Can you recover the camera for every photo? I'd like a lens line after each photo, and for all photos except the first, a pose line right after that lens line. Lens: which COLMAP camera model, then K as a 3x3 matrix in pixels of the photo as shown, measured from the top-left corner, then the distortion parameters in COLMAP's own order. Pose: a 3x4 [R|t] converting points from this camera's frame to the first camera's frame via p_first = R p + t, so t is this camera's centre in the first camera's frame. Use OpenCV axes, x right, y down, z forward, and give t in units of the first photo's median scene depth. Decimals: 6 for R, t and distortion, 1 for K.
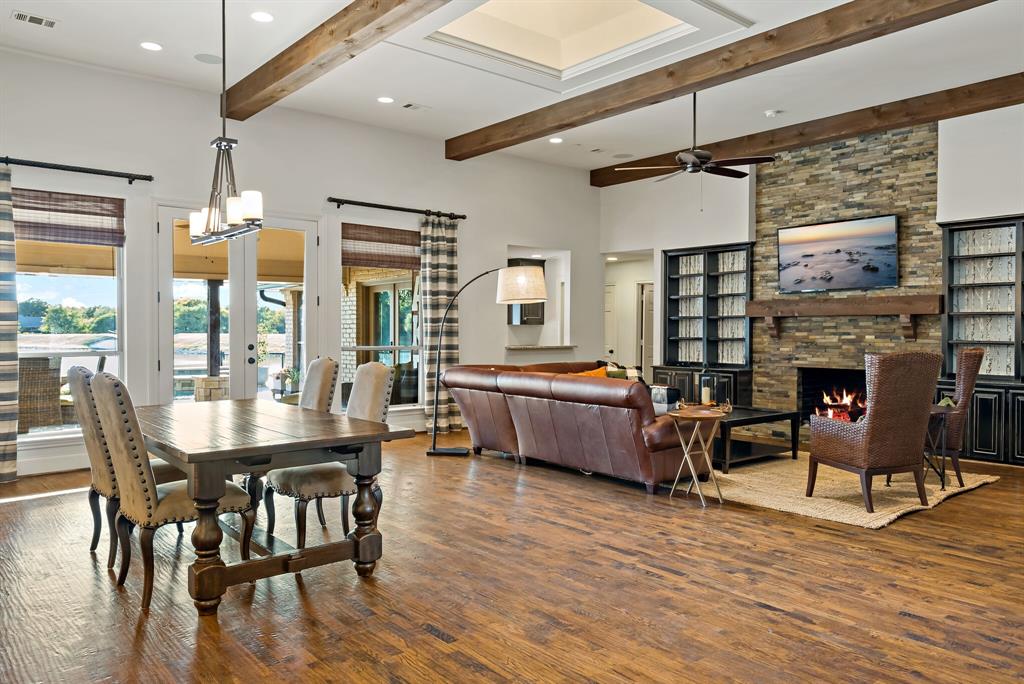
lens RADIAL K [[726.5, 0, 511.9], [0, 726.5, 339.8], [0, 0, 1]] dist [0.009914, 0.000919]
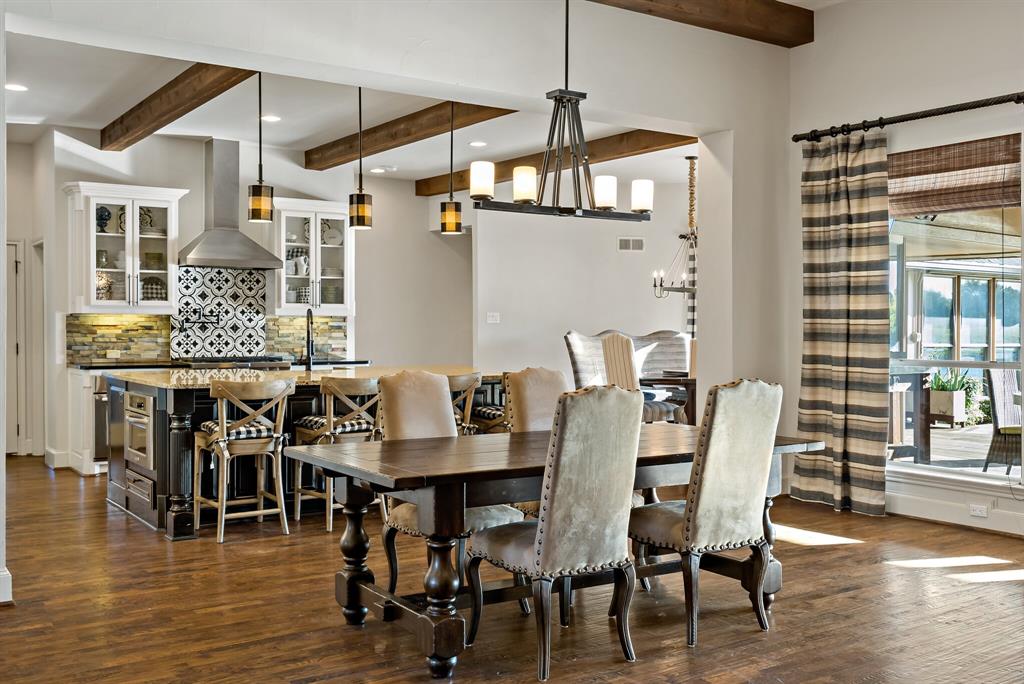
lens RADIAL K [[996.0, 0, 506.7], [0, 996.0, 341.1], [0, 0, 1]] dist [-0.001283, 0.000000]
pose [[-0.112108, 0.017167, -0.993548, 0.351804], [-0.018361, 0.999644, 0.019345, -0.011761], [0.993526, 0.020411, -0.111753, 0.543319]]
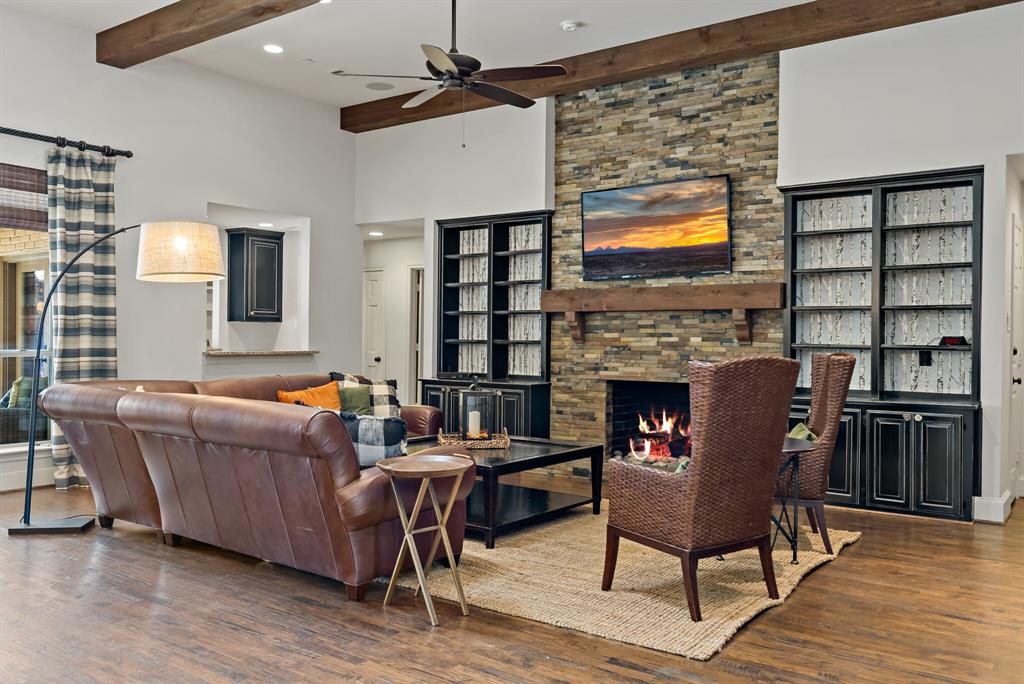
lens RADIAL K [[823.7, 0, 510.5], [0, 823.7, 340.2], [0, 0, 1]] dist [0.010988, 0.001149]
pose [[0.972286, 0.004780, 0.233746, 0.109668], [-0.002891, 0.999960, -0.008421, 0.004876], [-0.233777, 0.007512, 0.972261, 0.223529]]
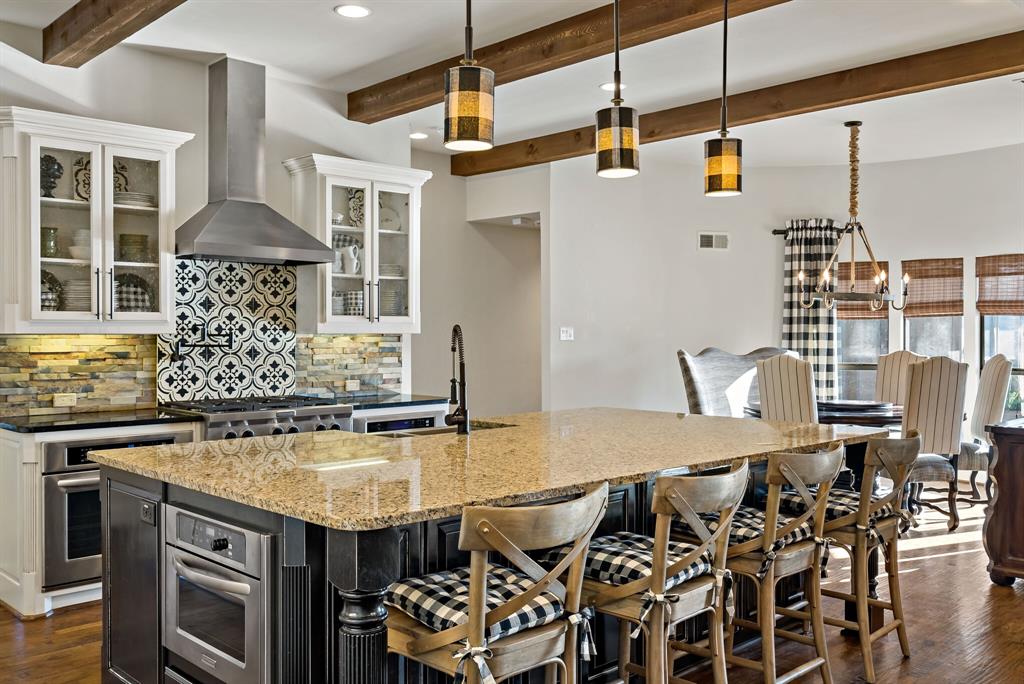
lens RADIAL K [[903.0, 0, 511.5], [0, 903.0, 338.4], [0, 0, 1]] dist [0.000332, -0.002321]
pose [[0.054251, 0.006350, -0.998507, -0.080006], [-0.012063, 0.999911, 0.005704, -0.016679], [0.998454, 0.011736, 0.054322, 0.248429]]
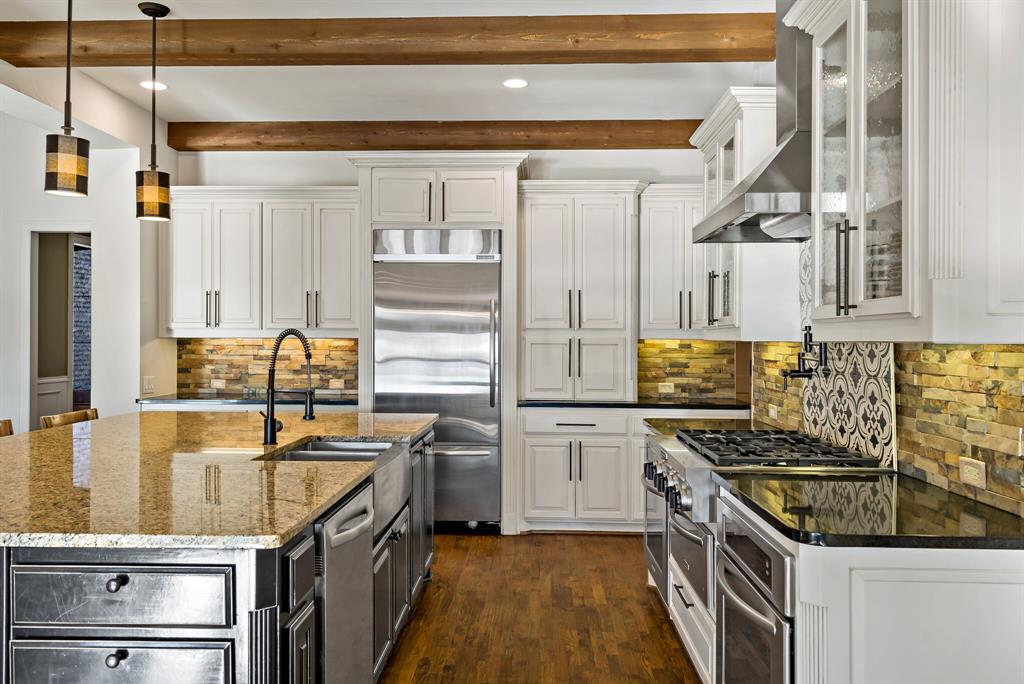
lens RADIAL K [[804.9, 0, 512.6], [0, 804.9, 344.8], [0, 0, 1]] dist [0.011248, 0.000637]
pose [[-0.737769, -0.010284, 0.674975, -0.941408], [0.001878, 0.999849, 0.017286, -0.019328], [-0.675050, 0.014020, -0.737638, 0.471081]]
